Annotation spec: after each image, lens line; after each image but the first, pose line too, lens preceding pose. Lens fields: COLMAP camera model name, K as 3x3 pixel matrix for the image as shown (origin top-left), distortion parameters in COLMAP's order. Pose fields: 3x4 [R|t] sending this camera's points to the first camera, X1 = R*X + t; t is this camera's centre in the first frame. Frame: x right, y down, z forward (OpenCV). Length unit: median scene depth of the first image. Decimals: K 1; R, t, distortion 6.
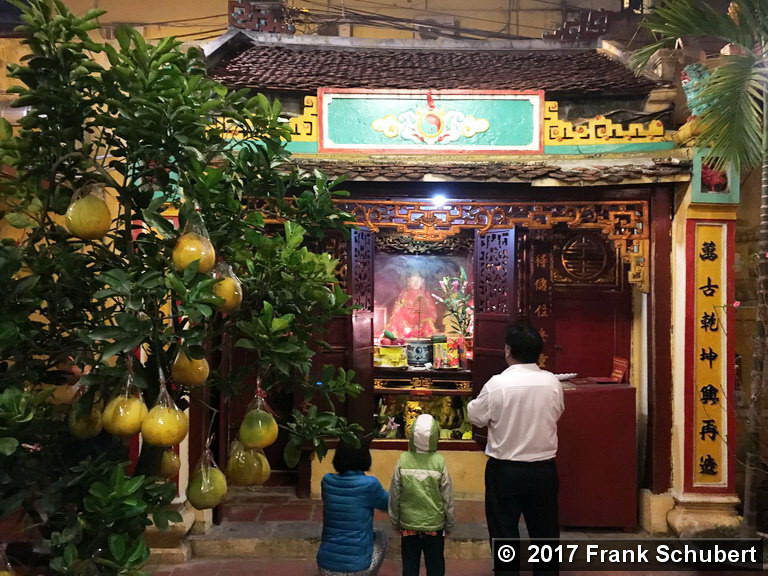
lens RADIAL K [[658.9, 0, 380.8], [0, 658.9, 290.8], [0, 0, 1]] dist [0.050237, -0.003028]
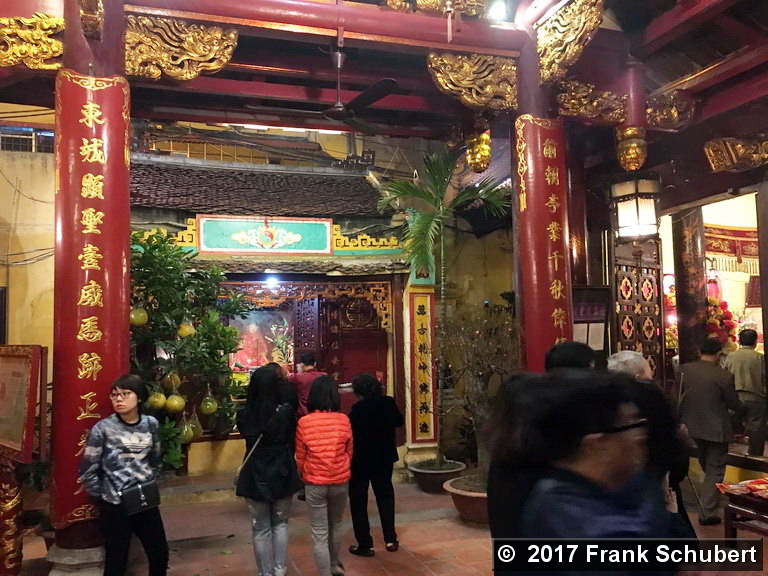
lens RADIAL K [[658.9, 0, 380.8], [0, 658.9, 290.8], [0, 0, 1]] dist [0.050237, -0.003028]
pose [[0.956991, -0.012335, 0.289854, -0.135557], [0.026100, 0.998705, -0.043670, -0.034321], [-0.288940, 0.049357, 0.956074, -0.679201]]
